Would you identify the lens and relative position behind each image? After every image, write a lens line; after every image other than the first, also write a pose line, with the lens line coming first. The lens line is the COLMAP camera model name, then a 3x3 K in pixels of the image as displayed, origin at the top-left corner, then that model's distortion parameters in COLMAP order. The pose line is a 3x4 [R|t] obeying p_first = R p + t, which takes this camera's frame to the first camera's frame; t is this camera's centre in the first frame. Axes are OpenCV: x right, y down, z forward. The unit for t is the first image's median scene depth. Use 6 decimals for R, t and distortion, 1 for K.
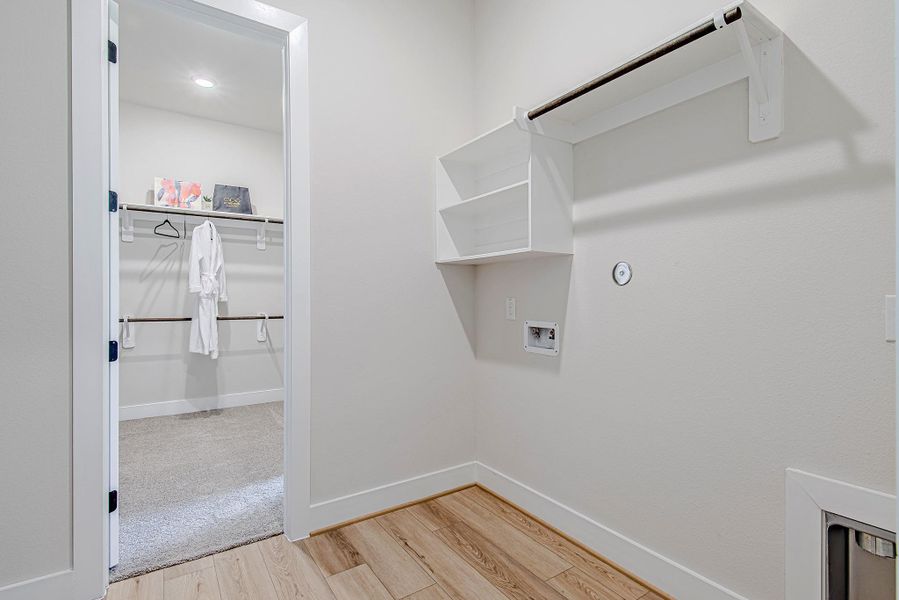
lens RADIAL K [[425.1, 0, 449.5], [0, 425.1, 300.0], [0, 0, 1]] dist [0.000357, -0.000124]
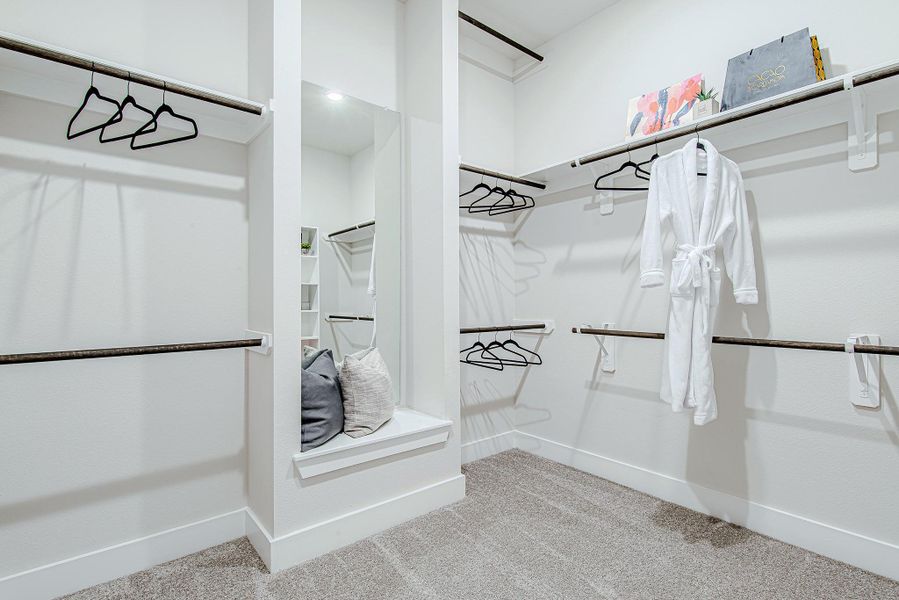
lens RADIAL K [[425.1, 0, 449.5], [0, 425.1, 300.0], [0, 0, 1]] dist [0.000357, -0.000124]
pose [[0.097869, -0.003357, -0.995194, -0.106580], [-0.000378, 0.999994, -0.003410, 0.001817], [0.995199, 0.000710, 0.097867, 0.661991]]
